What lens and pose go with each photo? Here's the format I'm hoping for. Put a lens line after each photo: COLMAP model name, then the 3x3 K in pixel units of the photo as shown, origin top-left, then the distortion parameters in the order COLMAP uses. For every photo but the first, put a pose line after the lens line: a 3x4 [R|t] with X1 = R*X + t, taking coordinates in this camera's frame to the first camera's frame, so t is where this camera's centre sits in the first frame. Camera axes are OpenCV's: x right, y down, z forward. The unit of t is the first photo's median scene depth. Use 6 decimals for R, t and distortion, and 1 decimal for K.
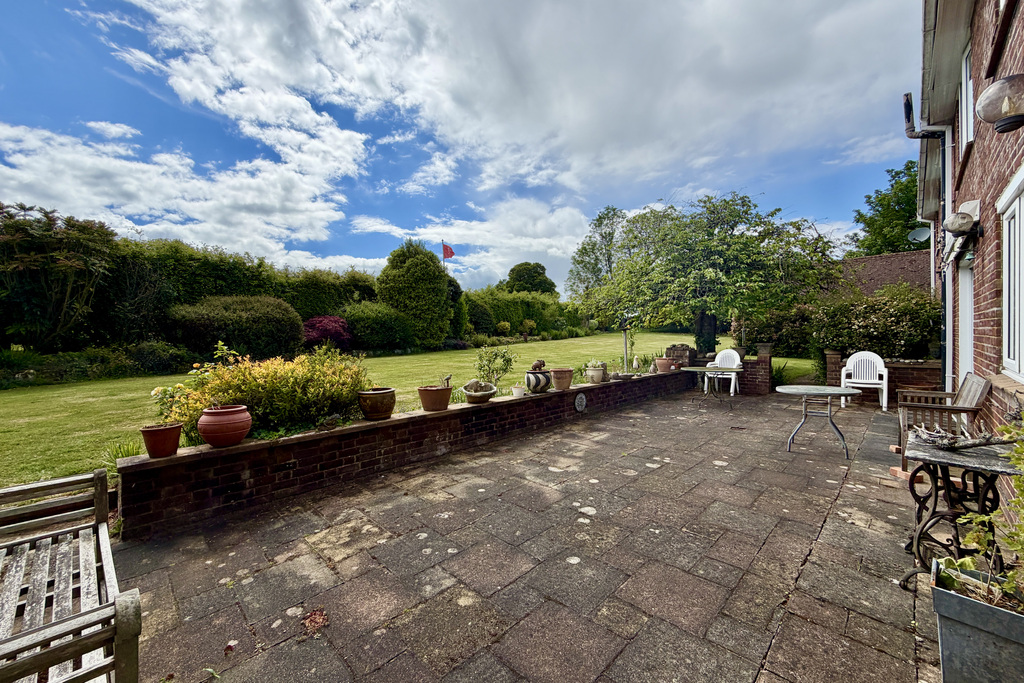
lens RADIAL K [[404.6, 0, 513.7], [0, 404.6, 334.0], [0, 0, 1]] dist [-0.000884, -0.000392]
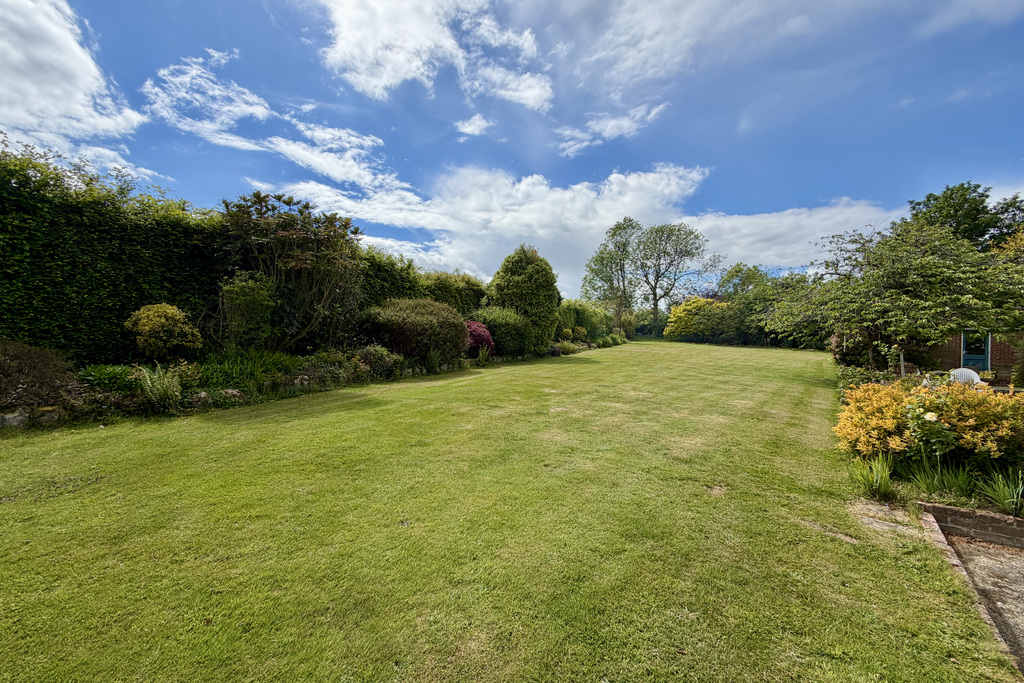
lens RADIAL K [[404.6, 0, 509.6], [0, 404.6, 338.5], [0, 0, 1]] dist [-0.000884, -0.000392]
pose [[0.995293, 0.027282, 0.092993, -0.392630], [-0.027740, 0.999609, 0.003635, -0.006860], [-0.092858, -0.006198, 0.995660, 0.008632]]
